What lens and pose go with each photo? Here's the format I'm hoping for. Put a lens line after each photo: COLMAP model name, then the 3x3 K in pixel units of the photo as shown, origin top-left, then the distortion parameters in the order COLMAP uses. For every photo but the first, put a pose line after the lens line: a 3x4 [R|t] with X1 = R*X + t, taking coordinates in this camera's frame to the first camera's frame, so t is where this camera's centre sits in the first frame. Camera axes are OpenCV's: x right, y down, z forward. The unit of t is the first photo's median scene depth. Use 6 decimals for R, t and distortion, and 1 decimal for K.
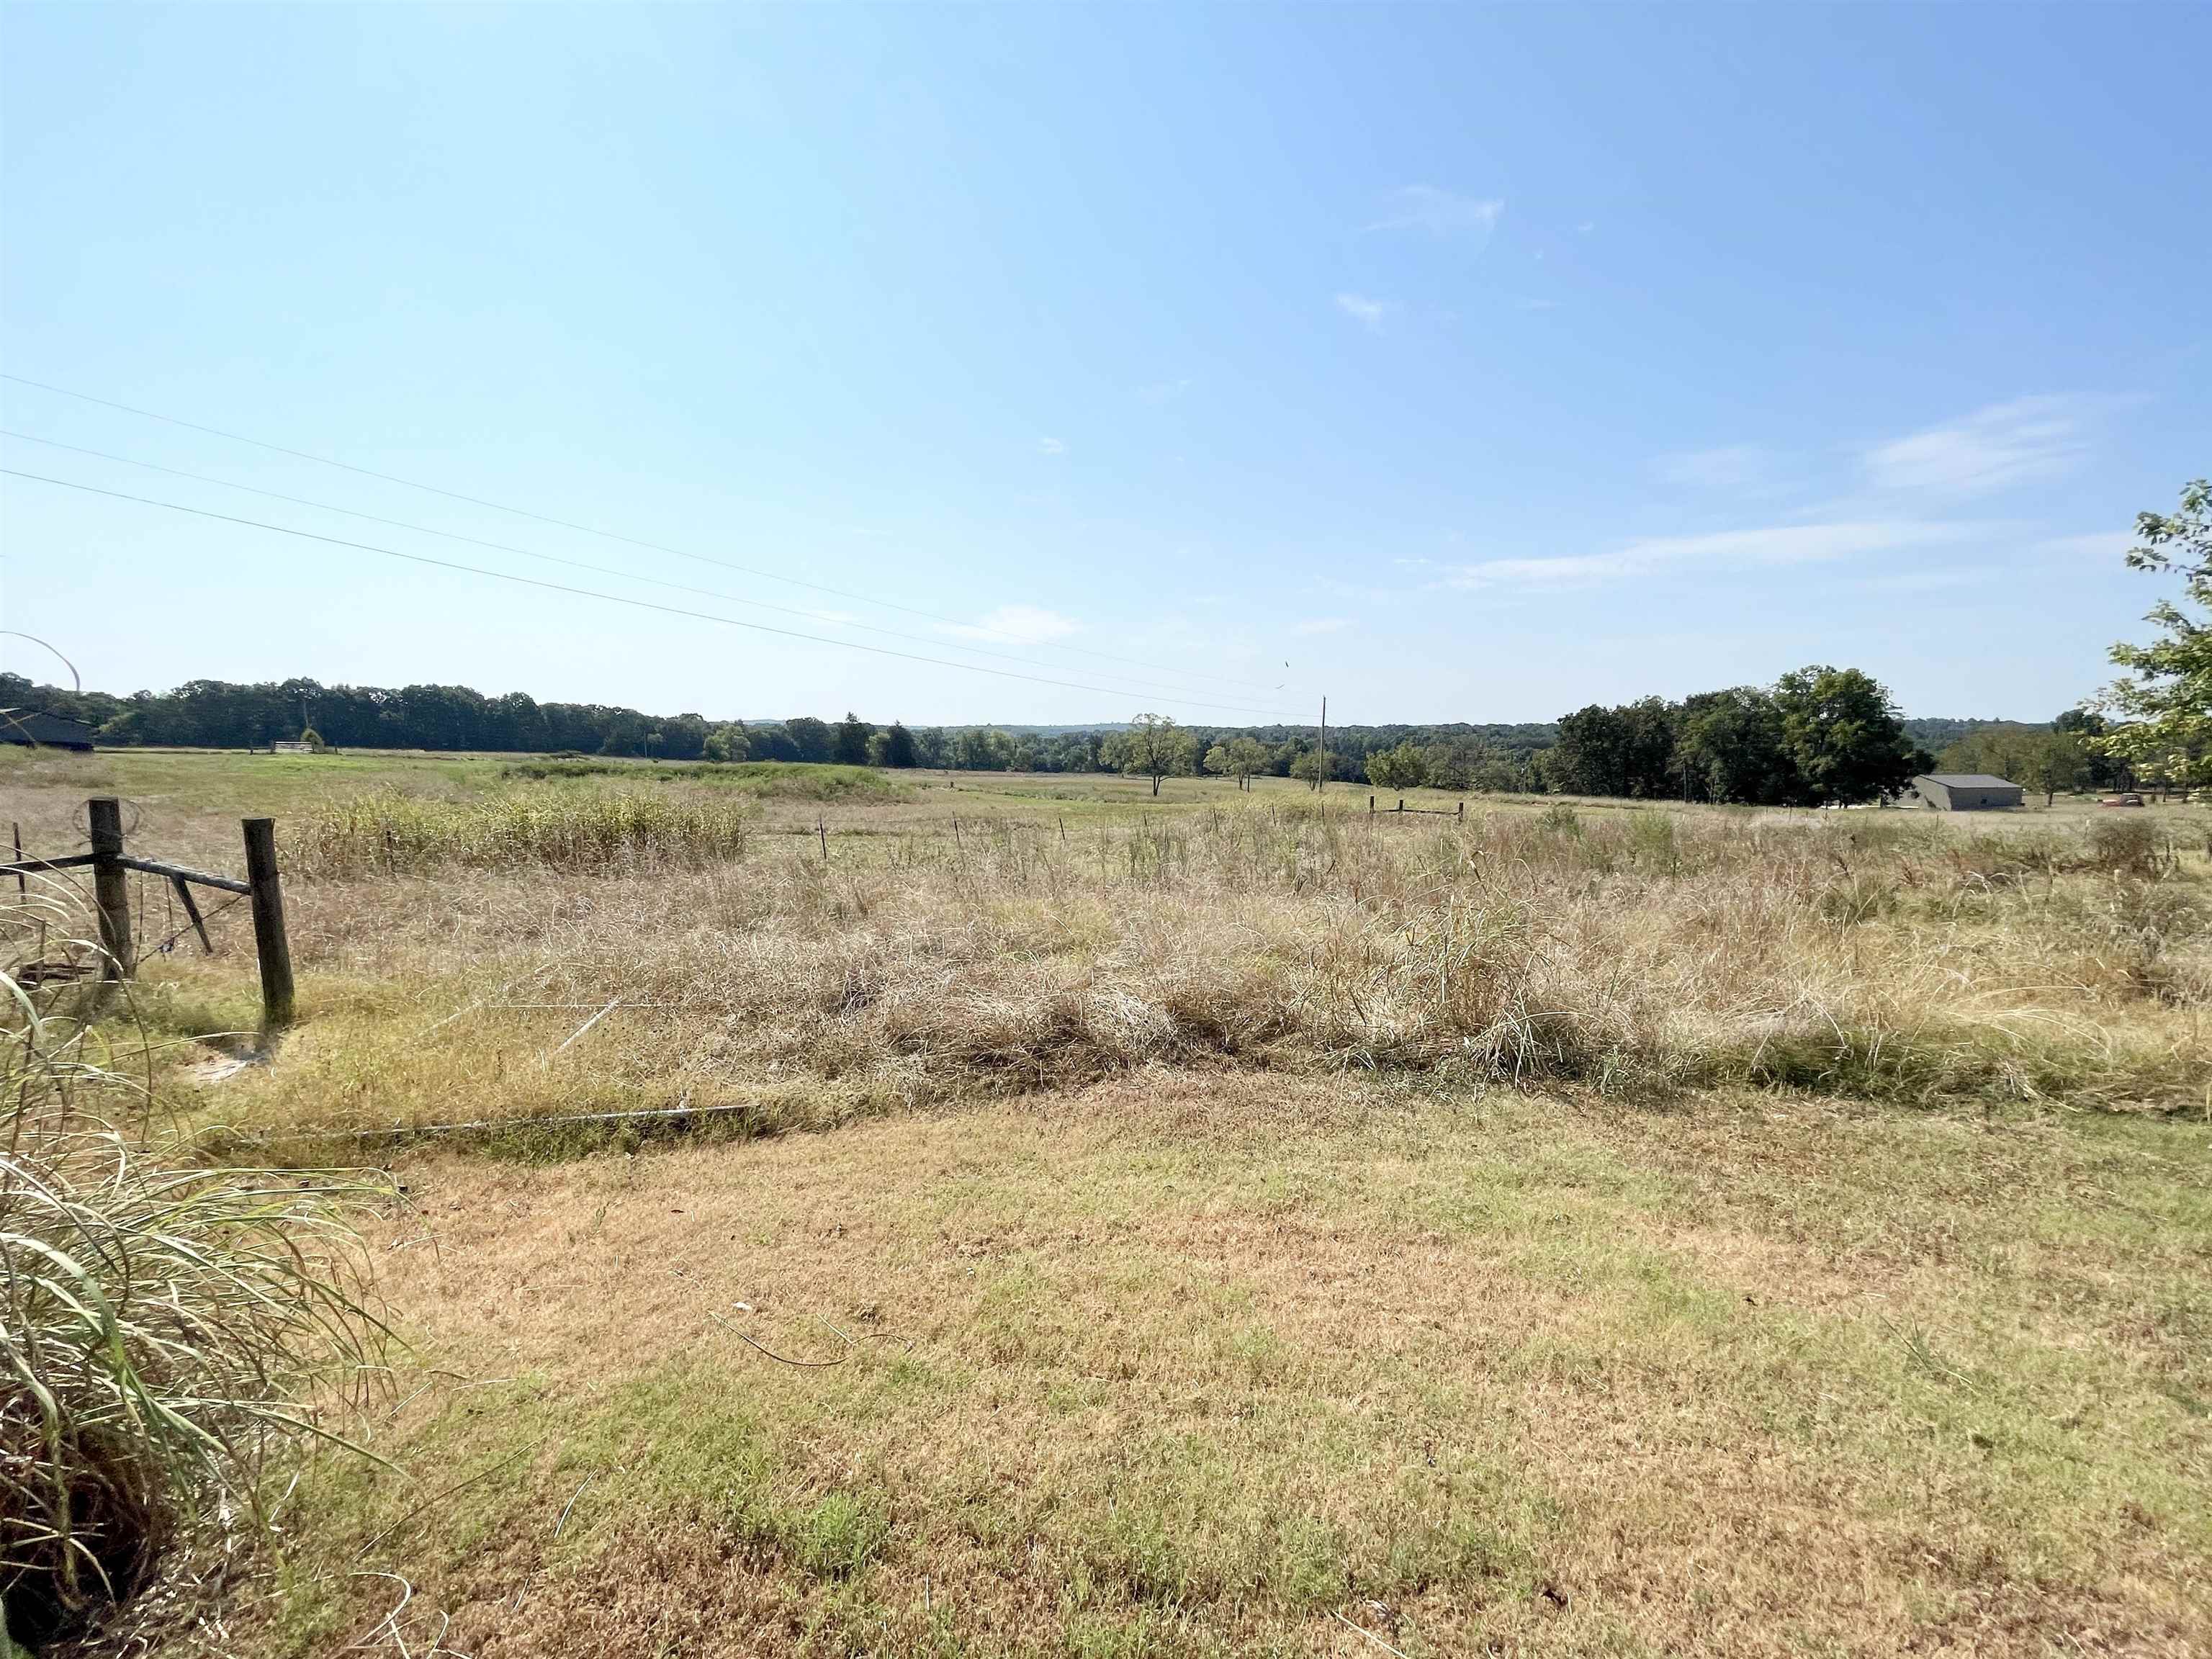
lens RADIAL K [[883.2, 0, 1106.0], [0, 883.2, 829.5], [0, 0, 1]] dist [0.000205, -0.000027]
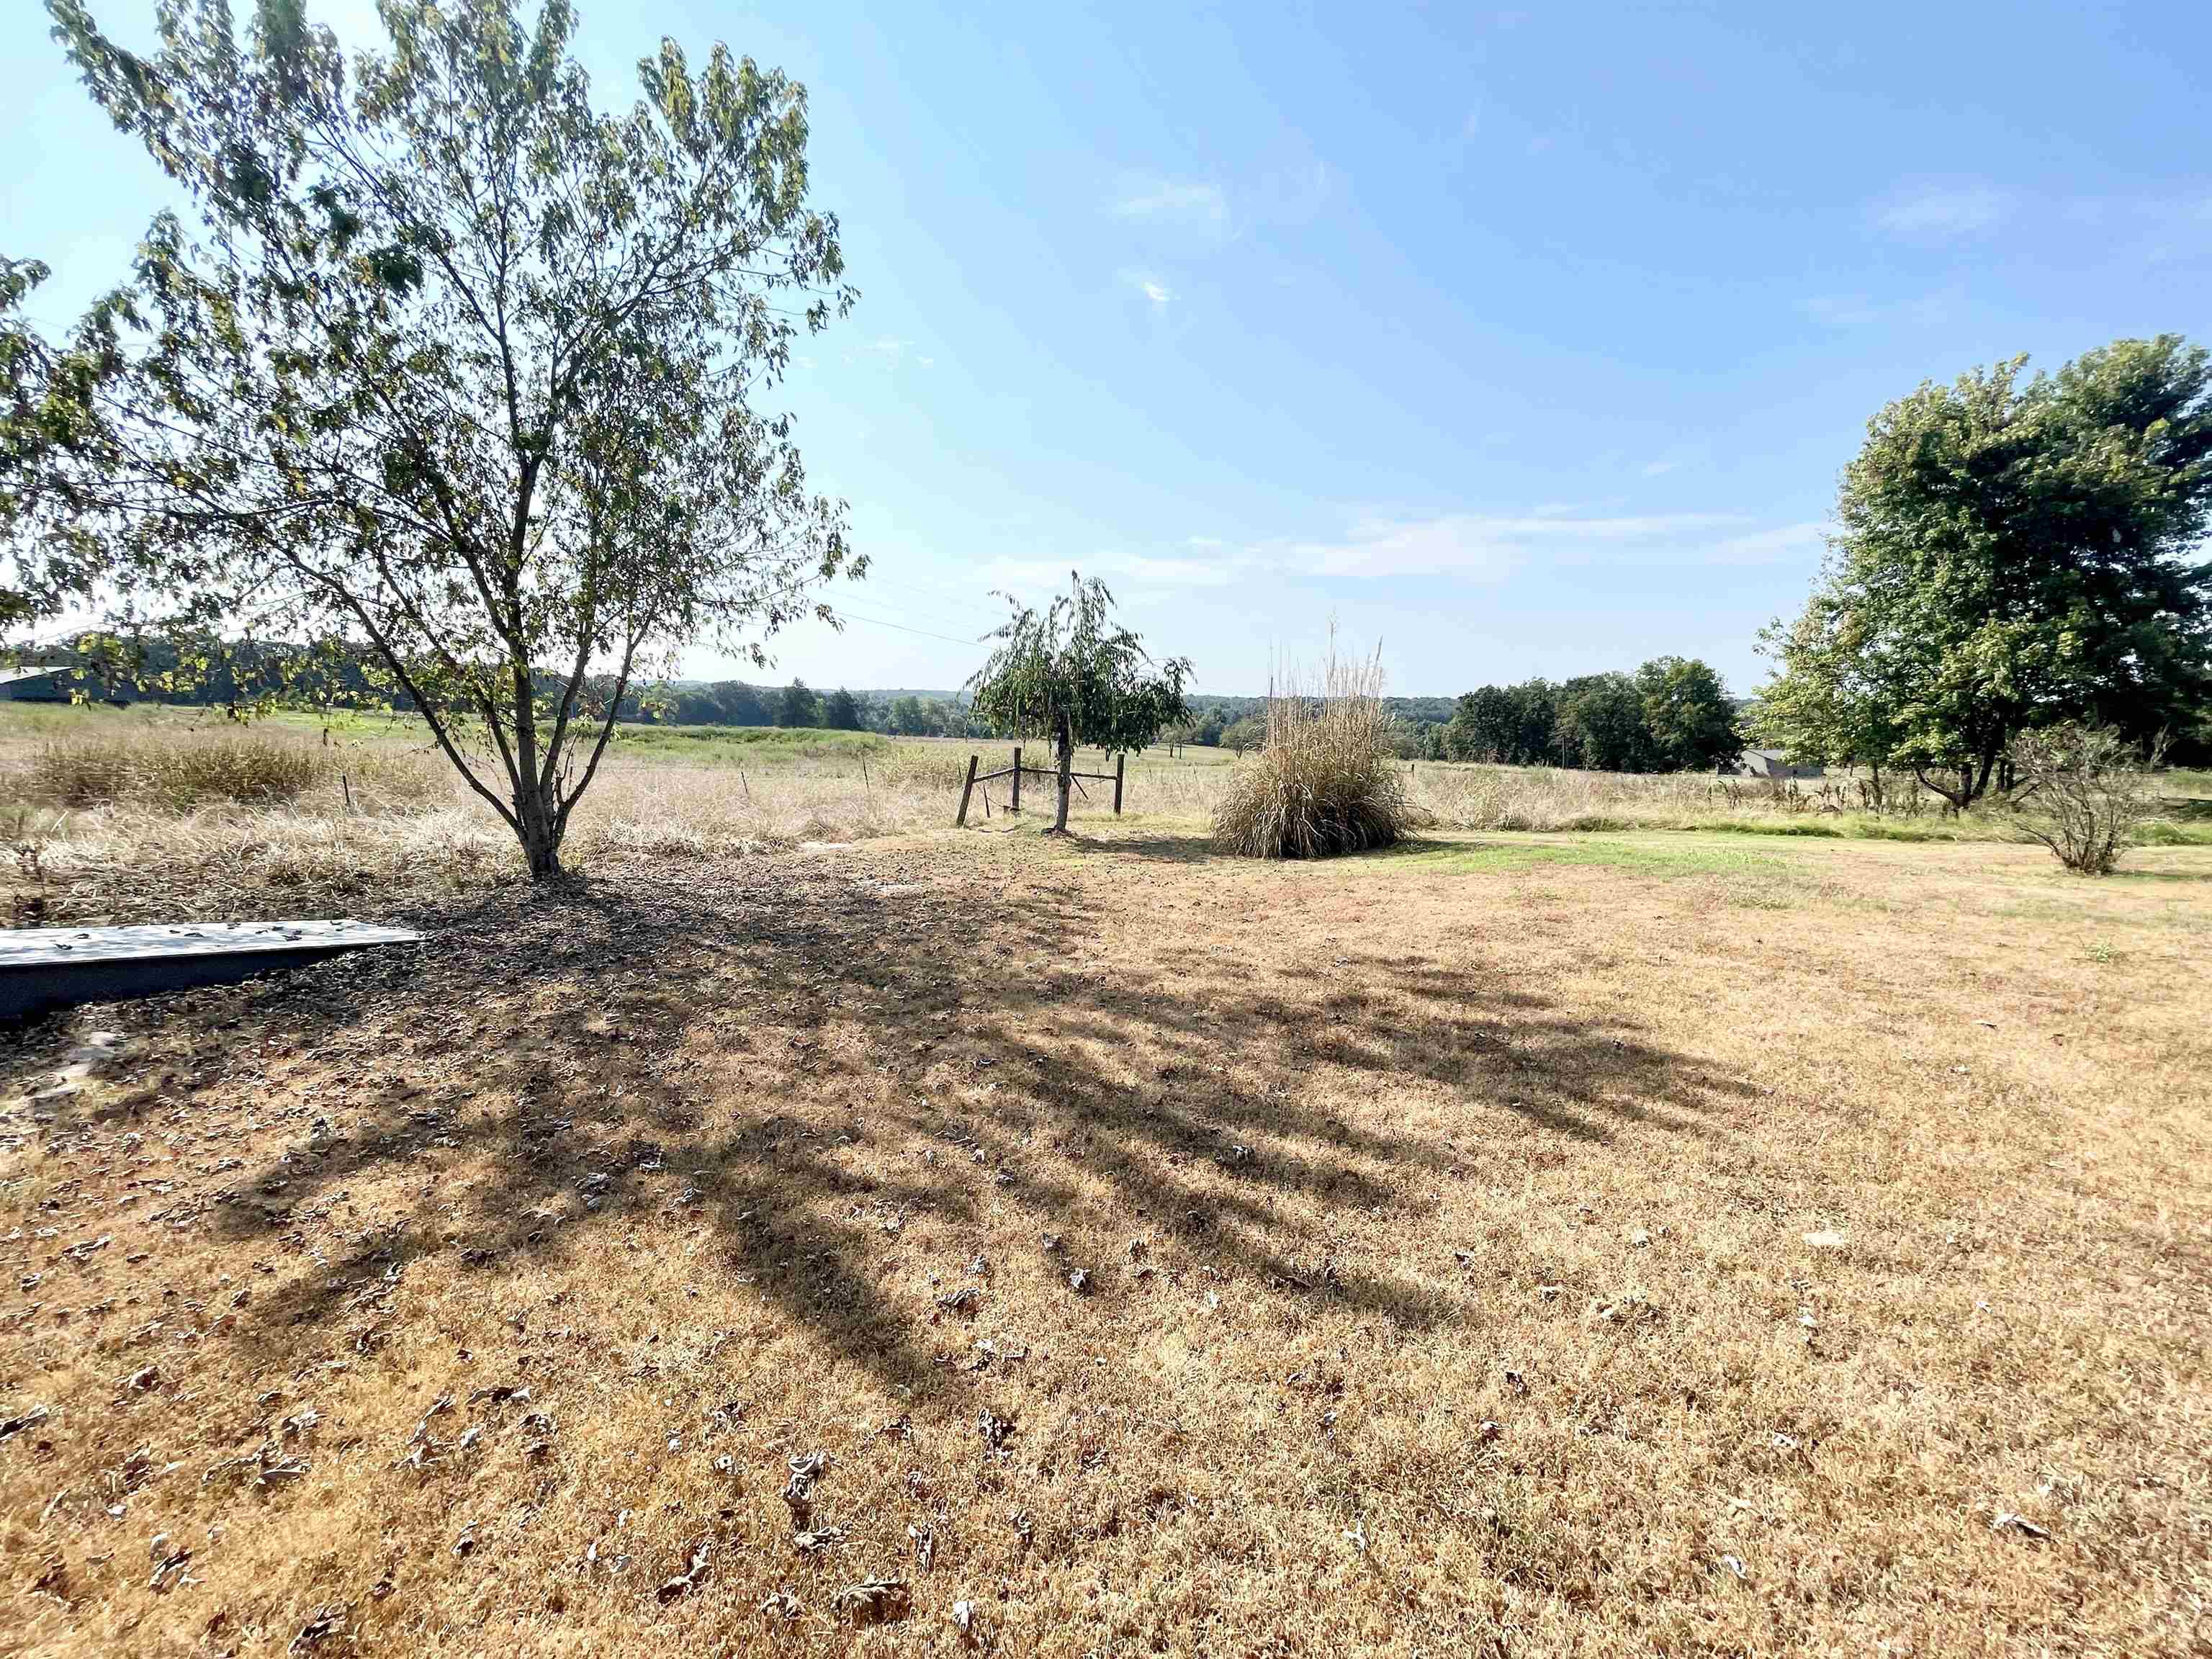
lens RADIAL K [[883.2, 0, 1106.0], [0, 883.2, 829.5], [0, 0, 1]] dist [0.000205, -0.000027]
pose [[0.994743, 0.000350, 0.102400, -0.067729], [-0.004129, 0.999318, 0.036696, 0.007044], [-0.102318, -0.036926, 0.994066, -0.105926]]
